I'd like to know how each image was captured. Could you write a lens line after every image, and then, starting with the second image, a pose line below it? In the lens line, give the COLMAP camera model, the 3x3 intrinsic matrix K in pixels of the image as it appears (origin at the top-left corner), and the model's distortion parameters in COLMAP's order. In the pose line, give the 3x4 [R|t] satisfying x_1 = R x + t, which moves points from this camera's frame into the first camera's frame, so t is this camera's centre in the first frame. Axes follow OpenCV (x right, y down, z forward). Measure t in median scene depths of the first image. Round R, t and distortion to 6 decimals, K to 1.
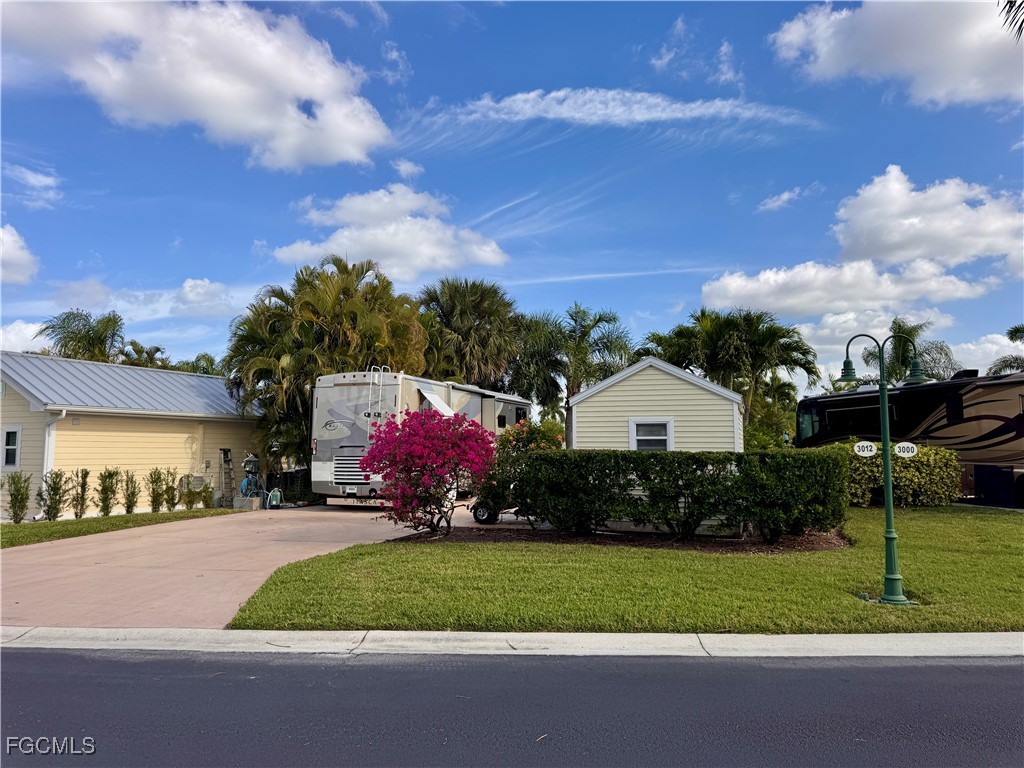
lens RADIAL K [[726.0, 0, 515.2], [0, 726.0, 386.4], [0, 0, 1]] dist [0.110610, -0.153391]
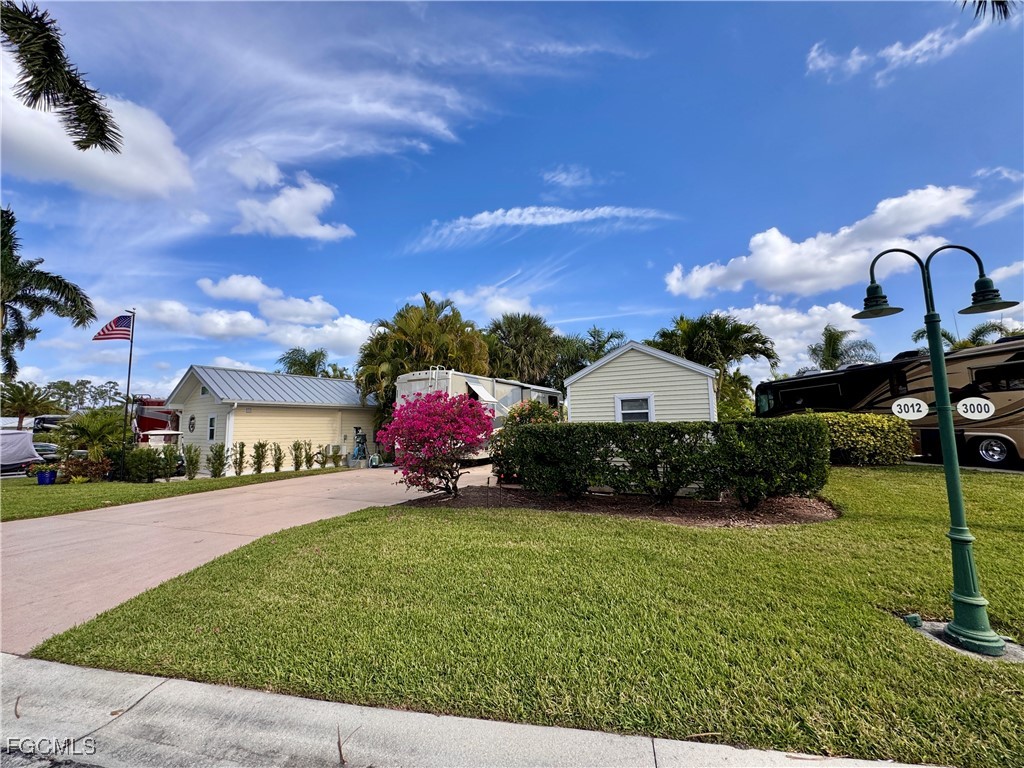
lens RADIAL K [[410.2, 0, 511.0], [0, 410.2, 385.0], [0, 0, 1]] dist [-0.001650, 0.000269]
pose [[0.987302, -0.033072, -0.155374, 0.076556], [0.030986, 0.999394, -0.015832, 0.026307], [0.155804, 0.010817, 0.987729, 0.261078]]
